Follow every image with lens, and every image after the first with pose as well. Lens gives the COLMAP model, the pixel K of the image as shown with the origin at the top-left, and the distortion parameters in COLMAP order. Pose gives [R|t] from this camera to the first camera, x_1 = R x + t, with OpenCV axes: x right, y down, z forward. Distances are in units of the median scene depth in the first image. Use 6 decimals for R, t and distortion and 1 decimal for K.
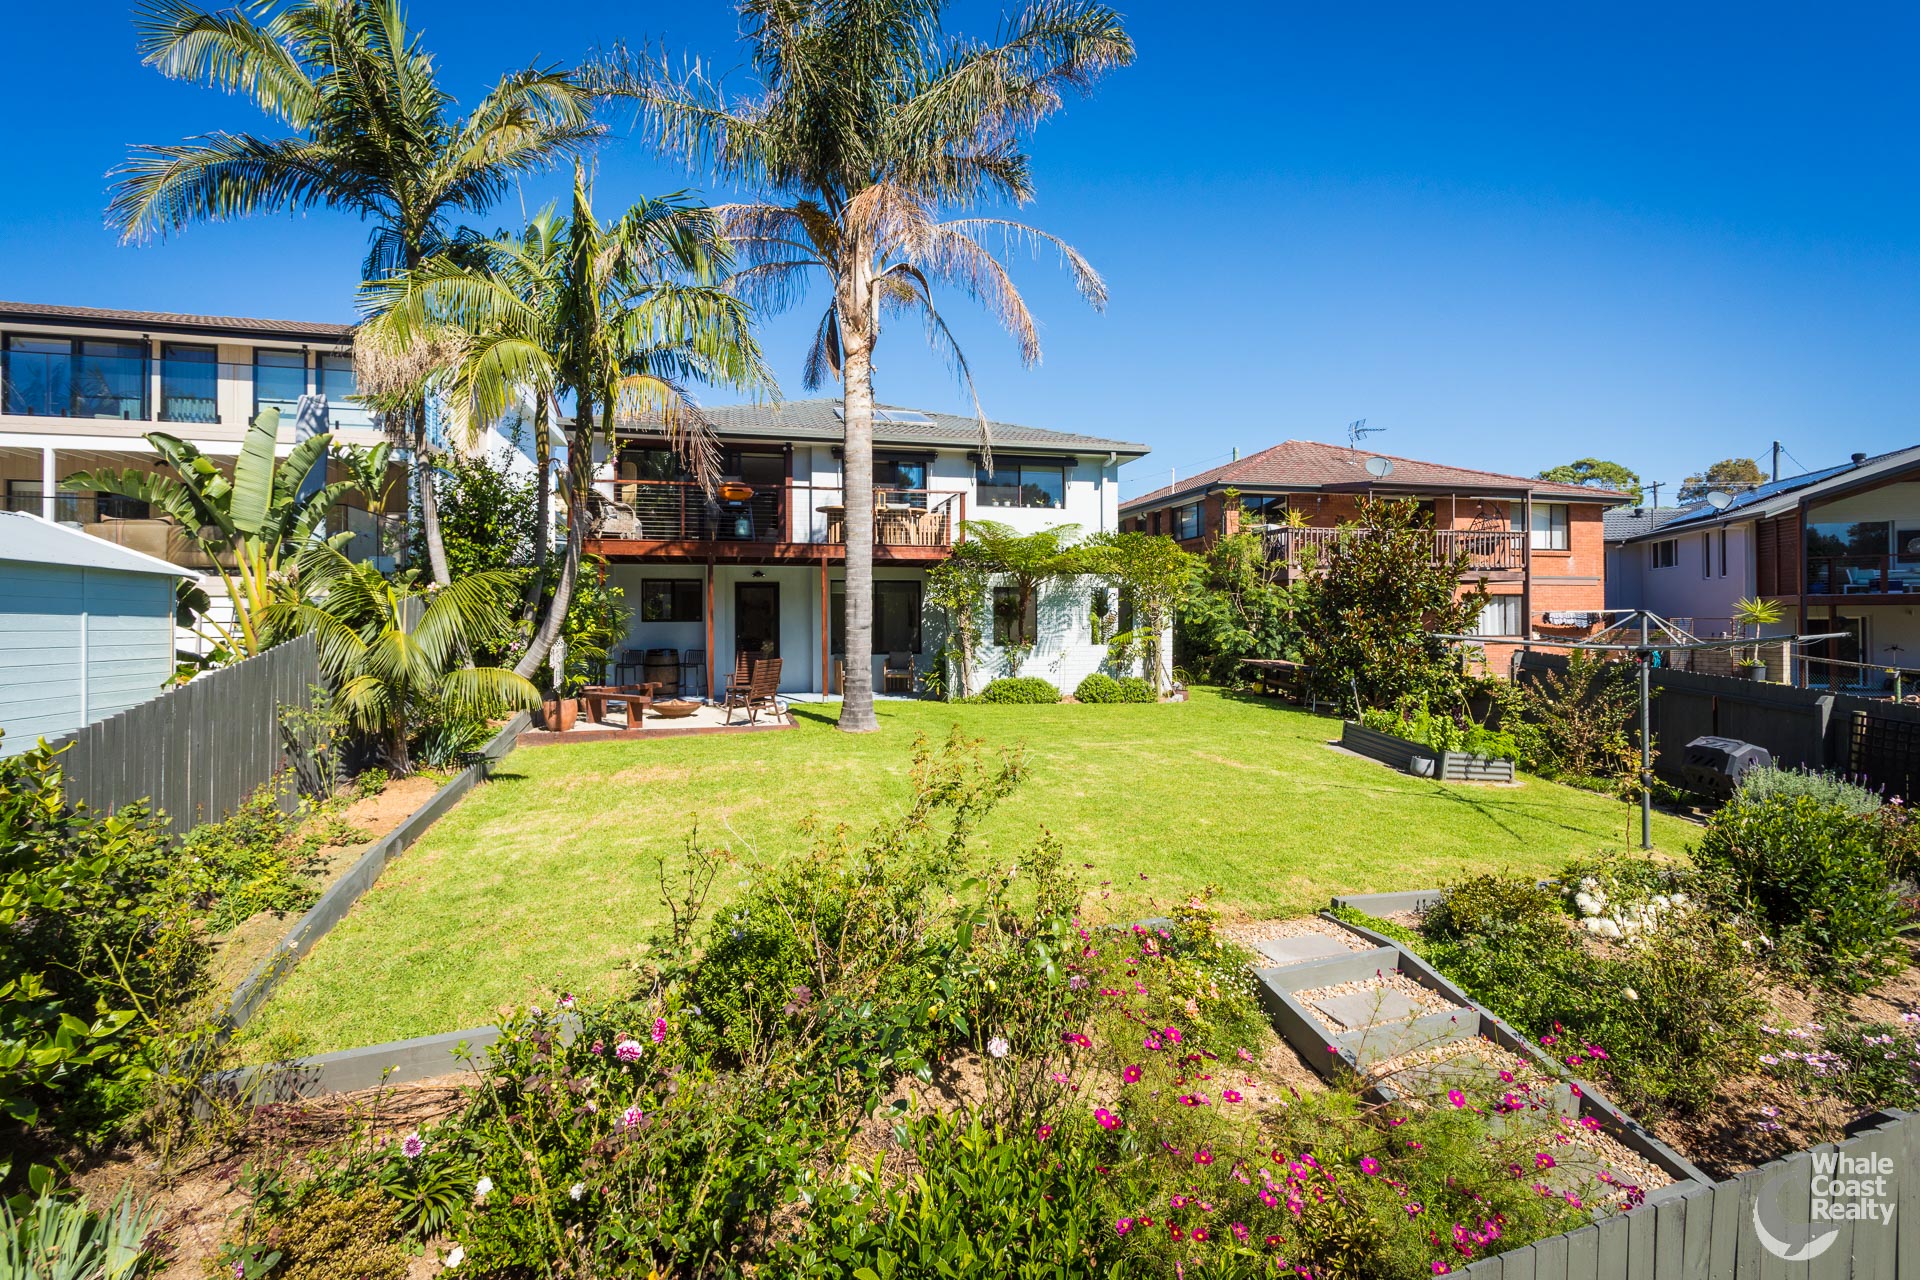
lens RADIAL K [[924.6, 0, 966.1], [0, 924.6, 613.3], [0, 0, 1]] dist [-0.011232, 0.000569]
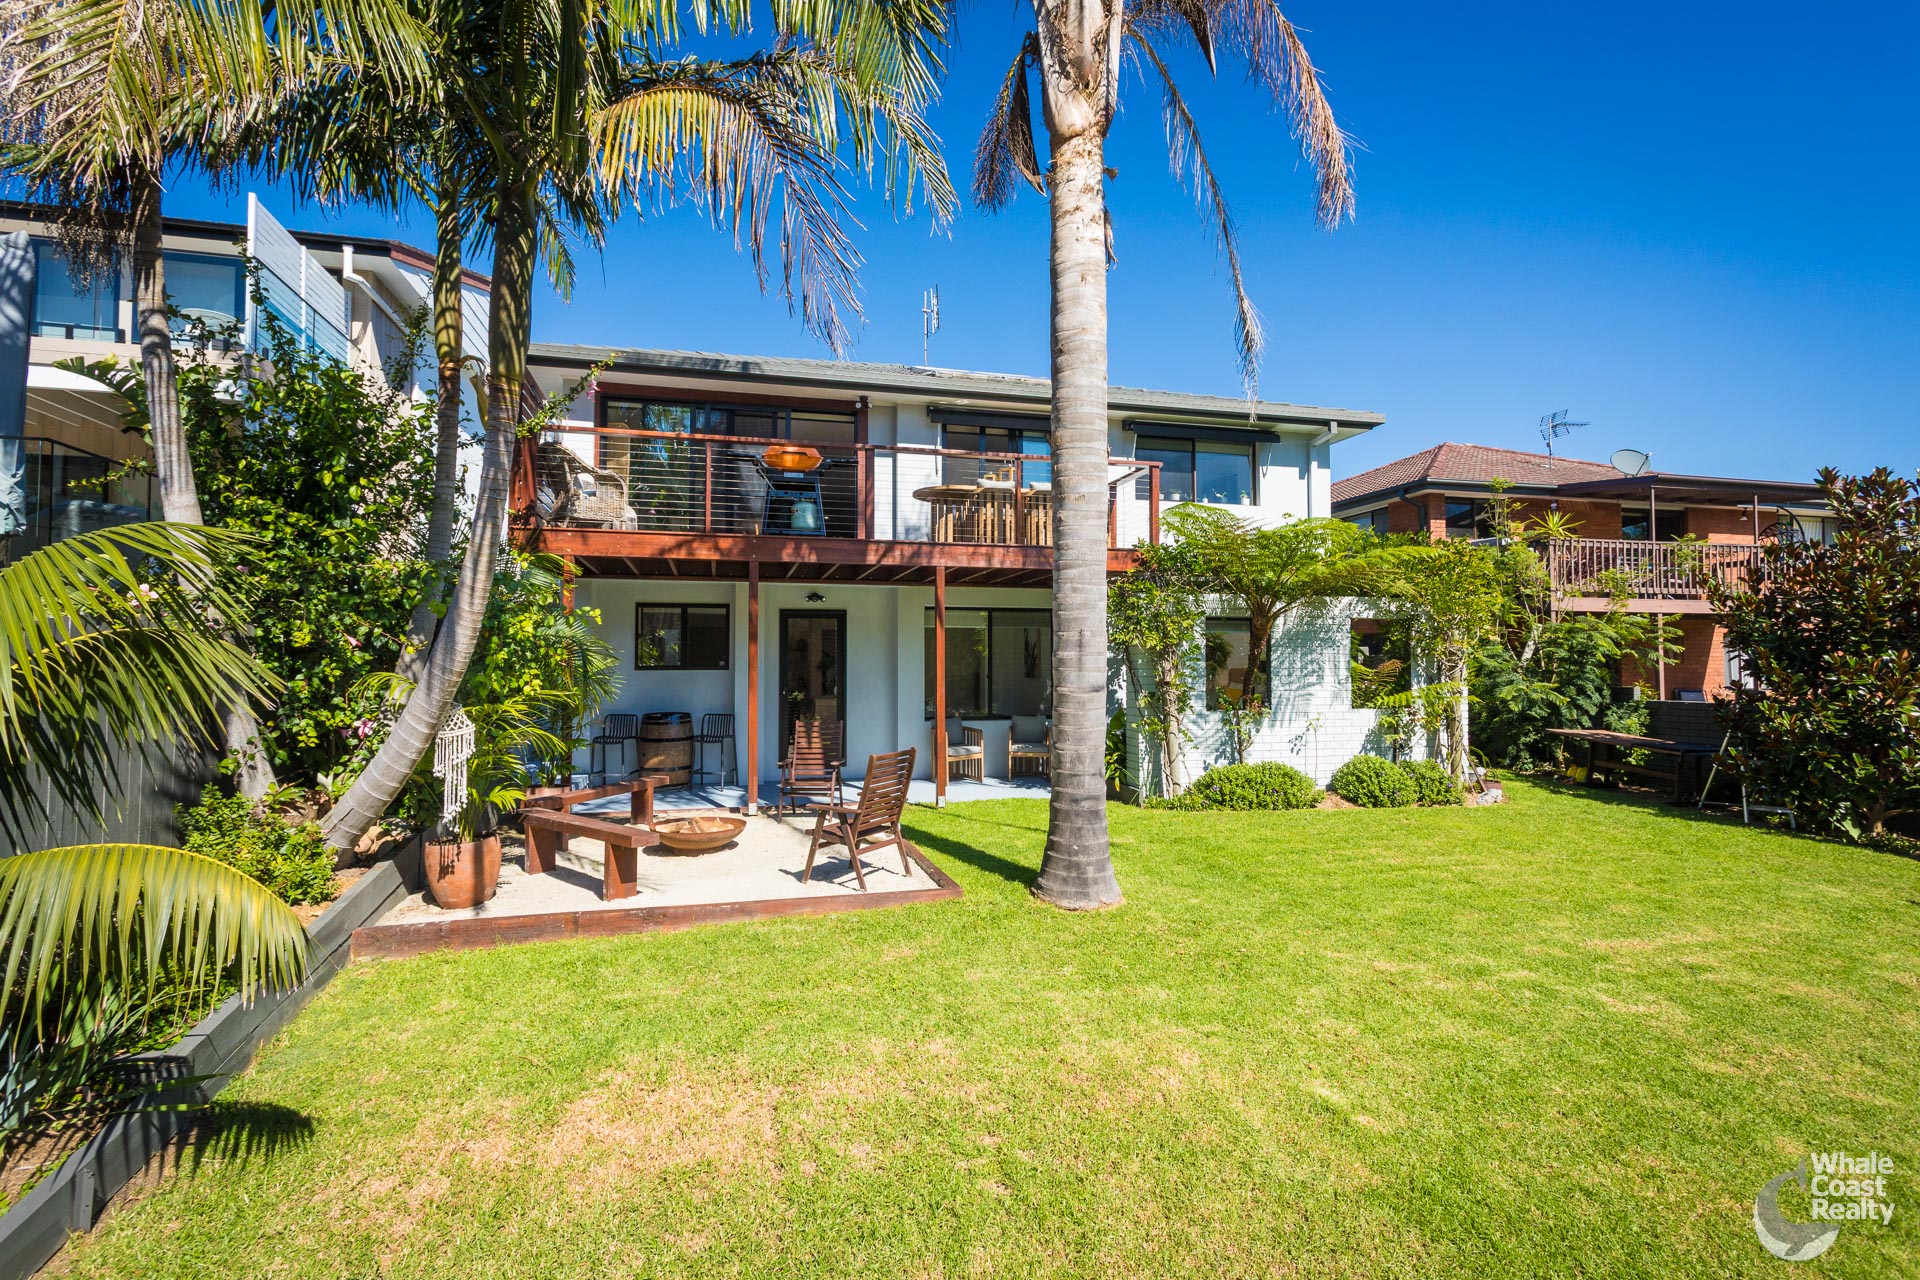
lens RADIAL K [[924.6, 0, 962.2], [0, 924.6, 637.0], [0, 0, 1]] dist [-0.011232, 0.000569]
pose [[0.999961, 0.003000, 0.008305, -0.136031], [-0.002818, 0.999756, -0.021916, -0.000400], [-0.008369, 0.021891, 0.999725, 0.374329]]
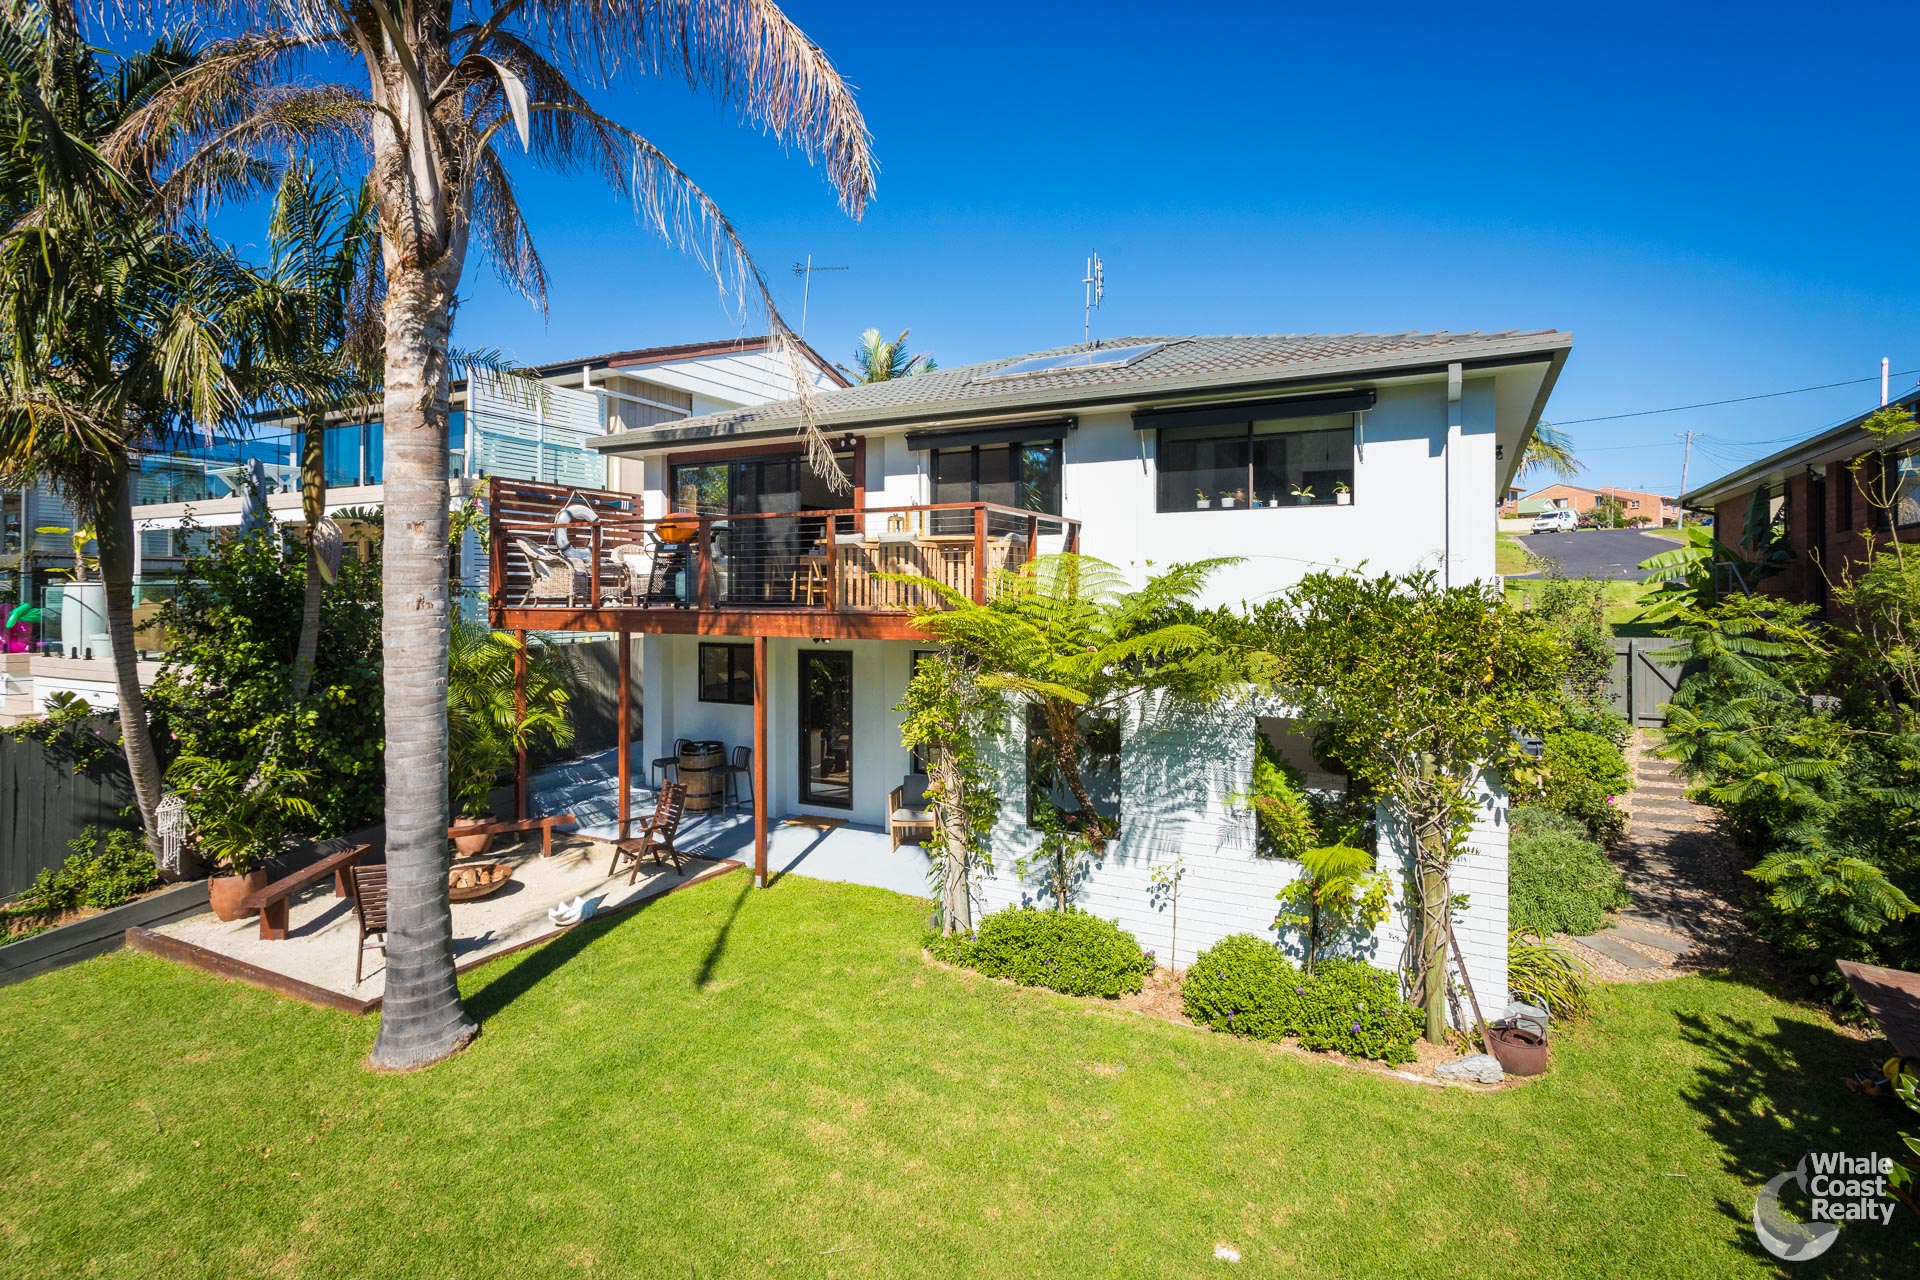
lens RADIAL K [[924.6, 0, 939.1], [0, 924.6, 596.9], [0, 0, 1]] dist [-0.011232, 0.000569]
pose [[0.740966, 0.003265, -0.671534, 0.303334], [0.001904, 0.999974, 0.006962, -0.083133], [0.671540, -0.006437, 0.740941, 0.613961]]
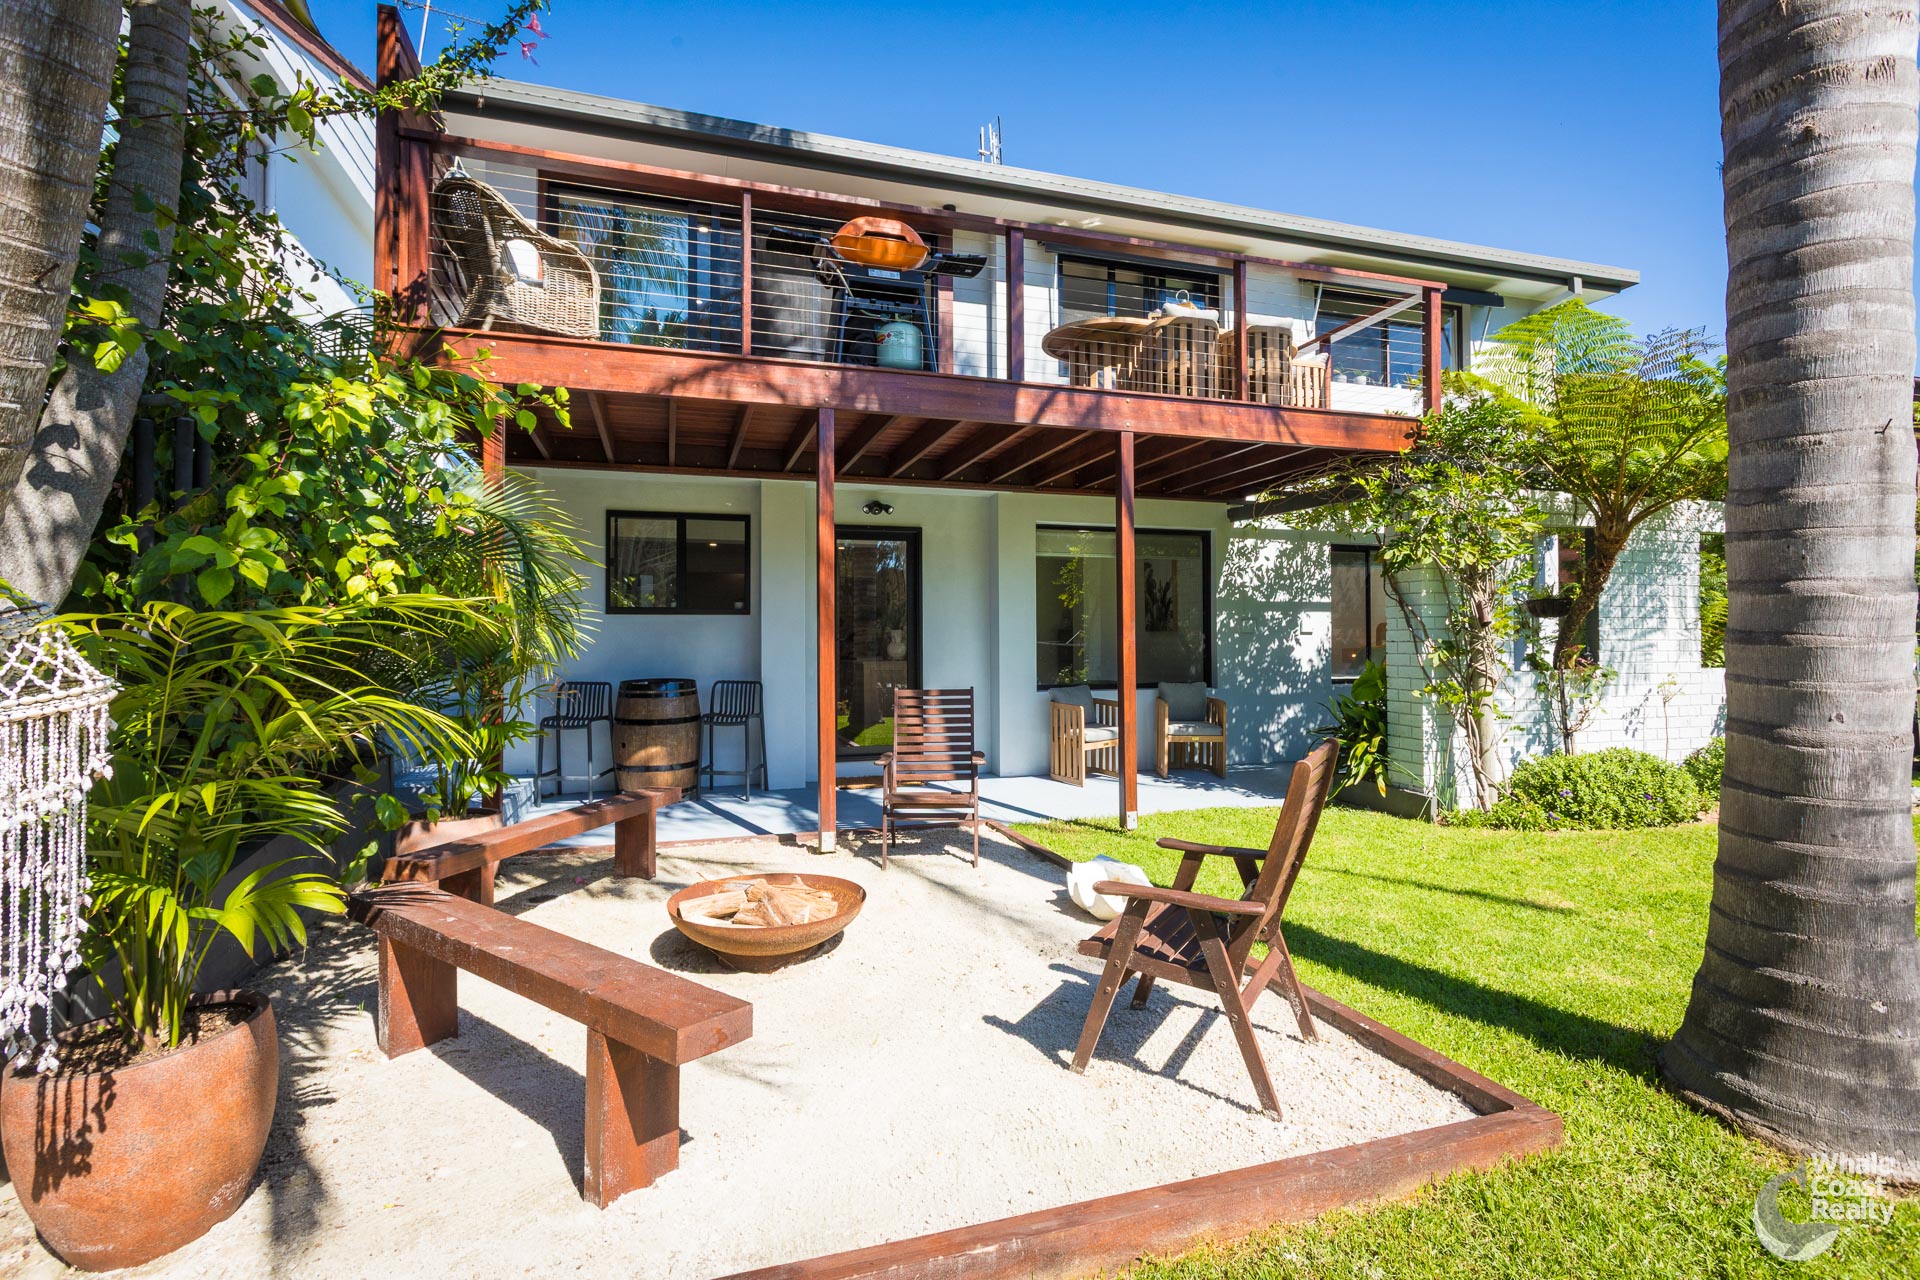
lens RADIAL K [[924.6, 0, 959.2], [0, 924.6, 626.9], [0, 0, 1]] dist [-0.011232, 0.000569]
pose [[0.998344, 0.001265, 0.057506, -0.227269], [-0.000796, 0.999966, -0.008178, 0.019119], [-0.057514, 0.008118, 0.998312, 0.604726]]
